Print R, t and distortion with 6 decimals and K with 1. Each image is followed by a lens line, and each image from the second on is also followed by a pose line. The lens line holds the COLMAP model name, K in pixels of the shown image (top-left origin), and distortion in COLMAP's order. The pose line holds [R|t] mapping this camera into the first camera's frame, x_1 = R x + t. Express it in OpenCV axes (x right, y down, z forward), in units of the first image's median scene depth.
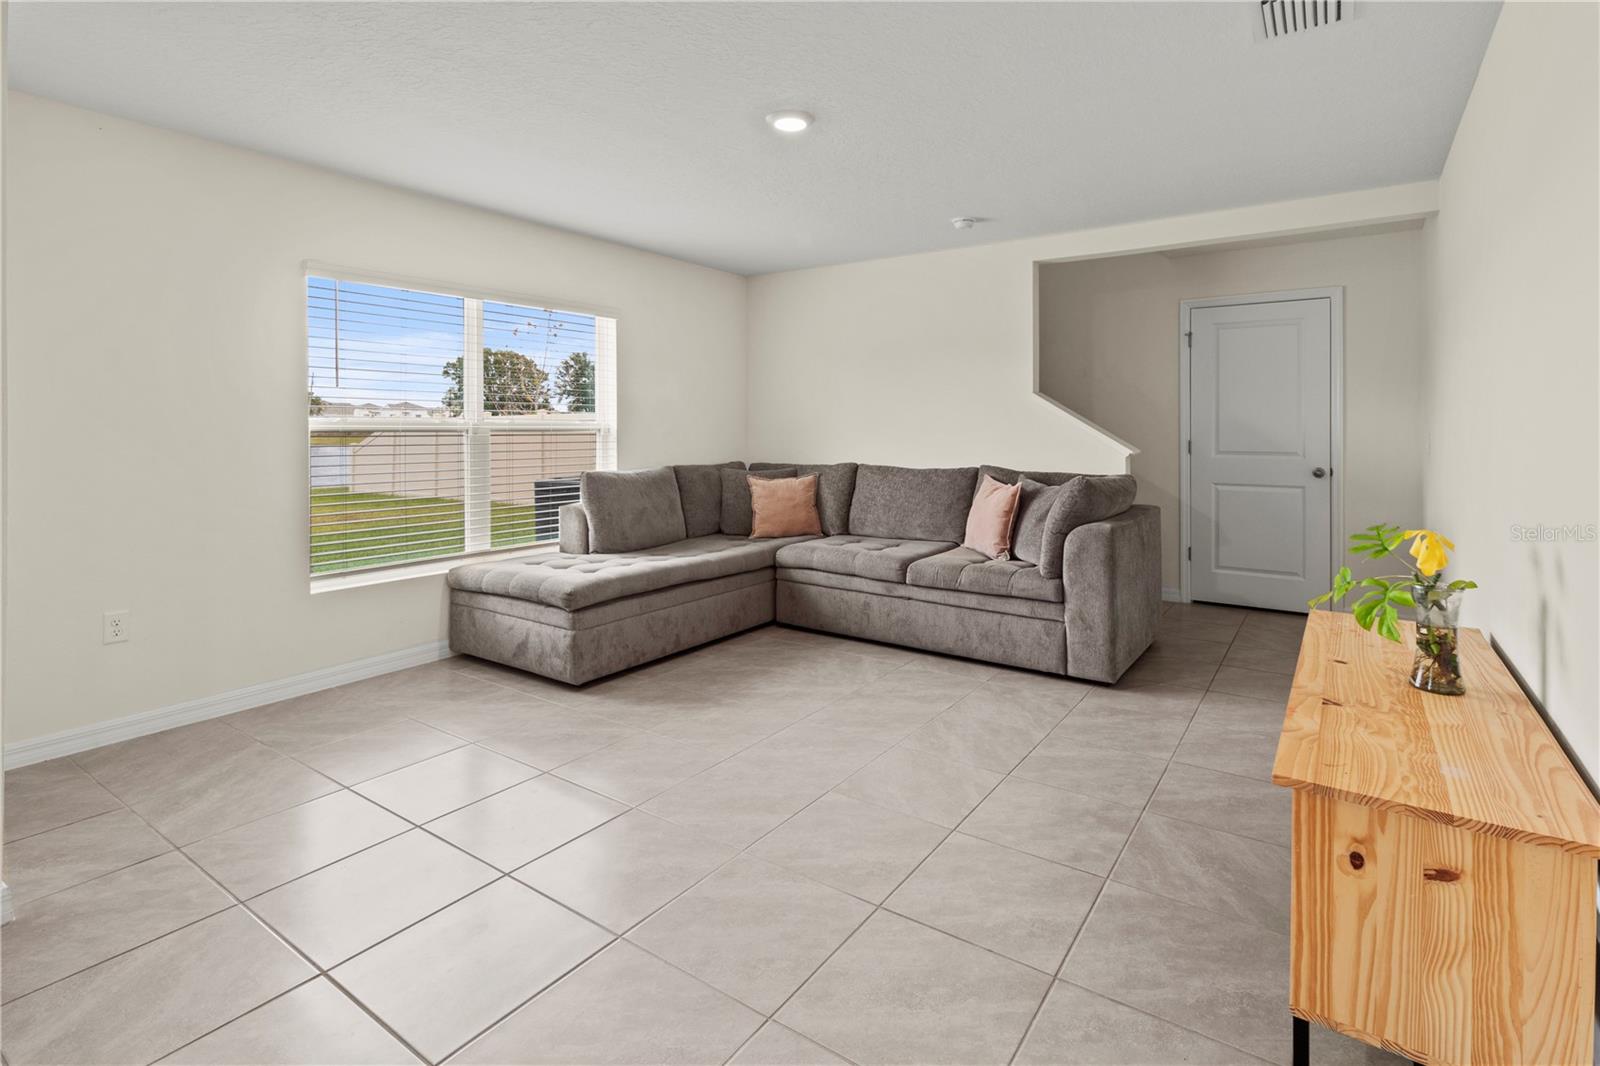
lens RADIAL K [[746.5, 0, 825.8], [0, 746.5, 443.0], [0, 0, 1]] dist [-0.002551, 0.002250]
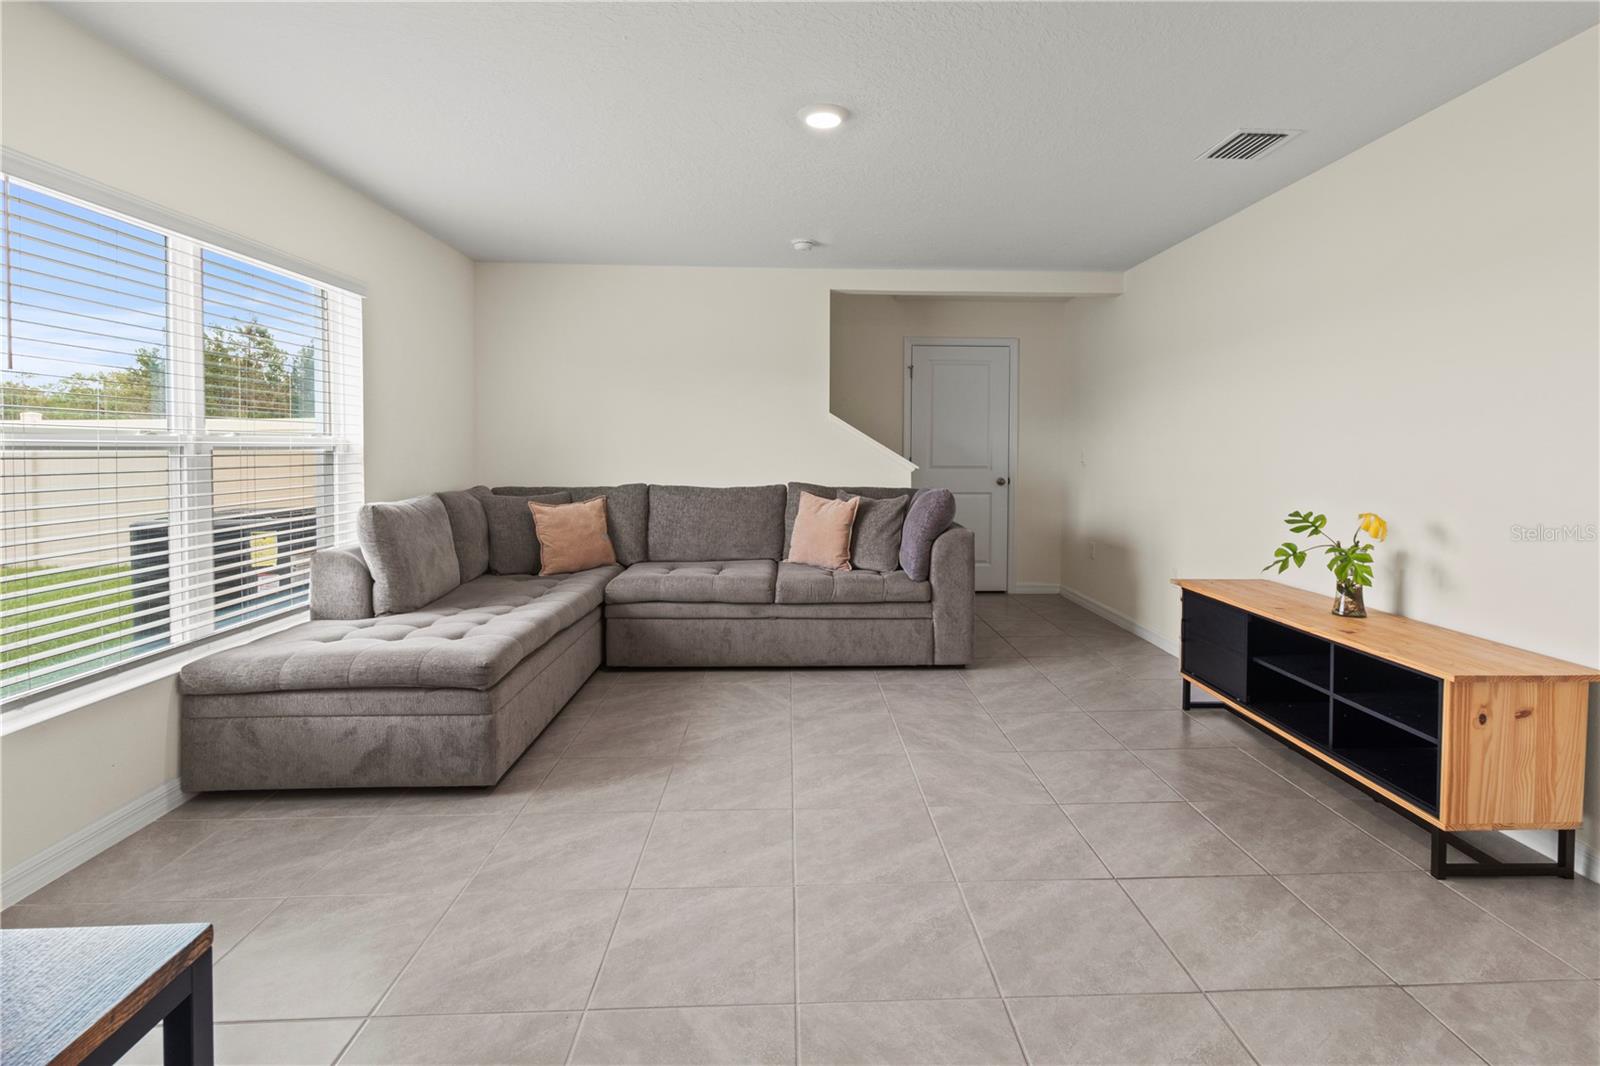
lens RADIAL K [[746.5, 0, 808.8], [0, 746.5, 474.6], [0, 0, 1]] dist [-0.002551, 0.002250]
pose [[0.813038, -0.019630, 0.581879, -0.416644], [0.009105, 0.999738, 0.021004, -0.002293], [-0.582139, -0.011779, 0.813004, 0.166855]]
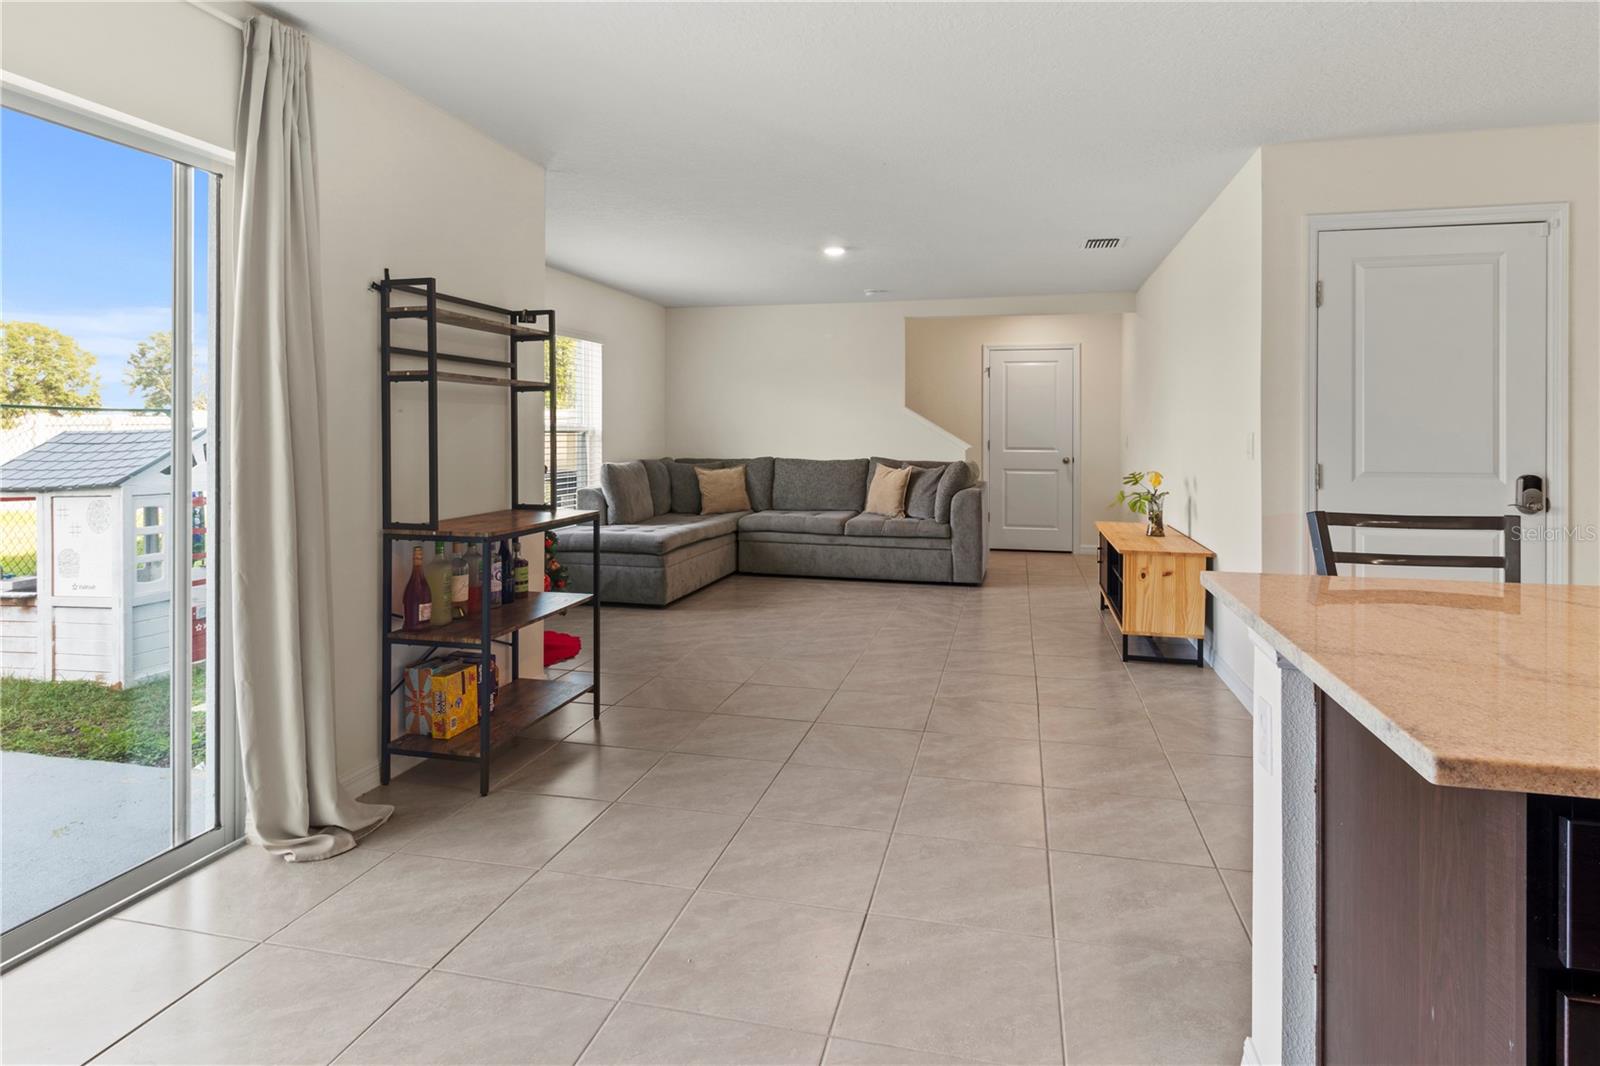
lens RADIAL K [[863.2, 0, 799.2], [0, 863.2, 423.4], [0, 0, 1]] dist [-0.000471, -0.000047]
pose [[0.943523, 0.004556, 0.331275, -0.532442], [0.004884, 0.999606, -0.027658, 0.013070], [-0.331271, 0.027714, 0.943129, -0.580972]]
